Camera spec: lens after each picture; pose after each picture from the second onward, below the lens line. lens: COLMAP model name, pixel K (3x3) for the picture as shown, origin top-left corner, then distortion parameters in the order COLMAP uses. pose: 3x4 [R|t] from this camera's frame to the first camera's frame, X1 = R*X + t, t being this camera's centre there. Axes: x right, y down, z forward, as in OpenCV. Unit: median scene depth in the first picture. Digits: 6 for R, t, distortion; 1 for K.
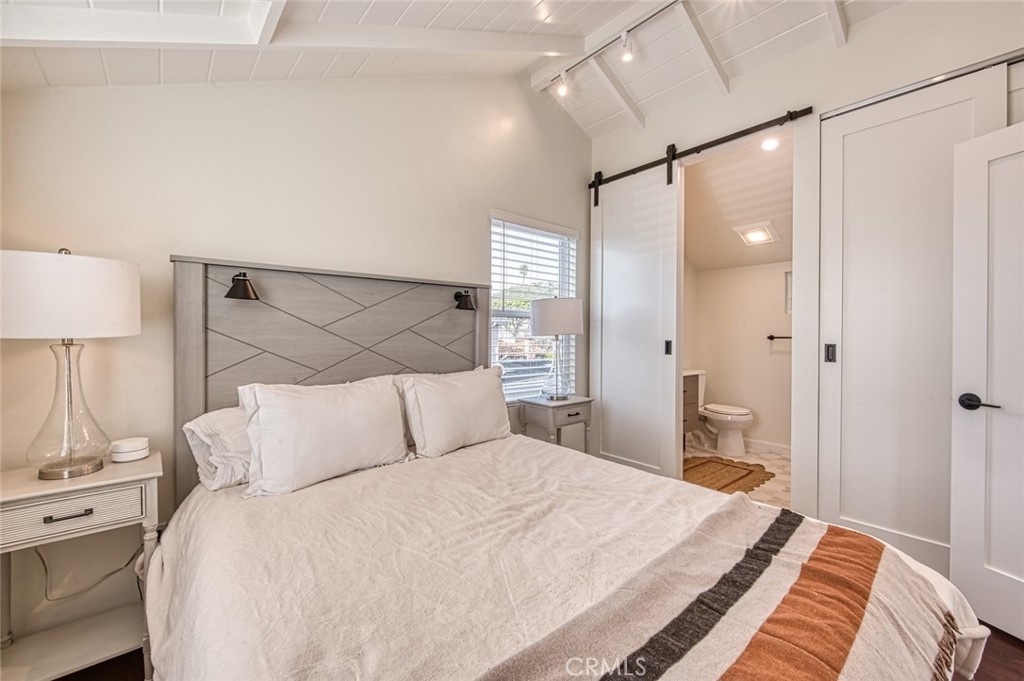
lens RADIAL K [[410.6, 0, 512.9], [0, 410.6, 333.0], [0, 0, 1]] dist [0.013437, -0.000111]
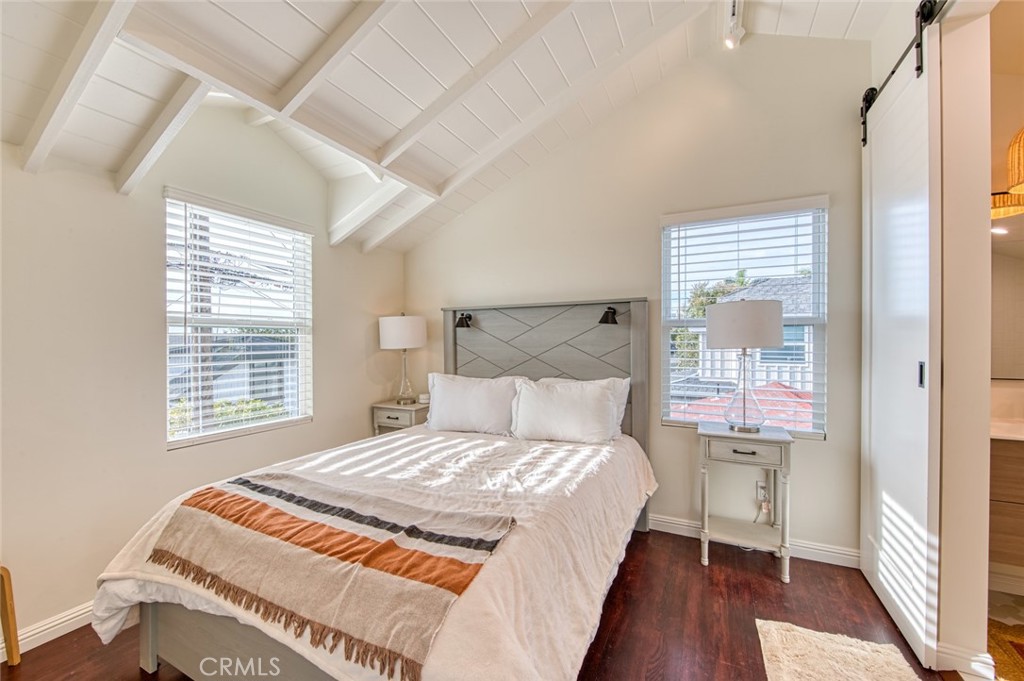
lens RADIAL K [[416.2, 0, 512.0], [0, 416.2, 340.5], [0, 0, 1]] dist [-0.000309, -0.000014]
pose [[0.395231, -0.004681, -0.918570, 0.807185], [0.007311, 0.999971, -0.001950, -0.014450], [0.918553, -0.005945, 0.395253, 0.342367]]
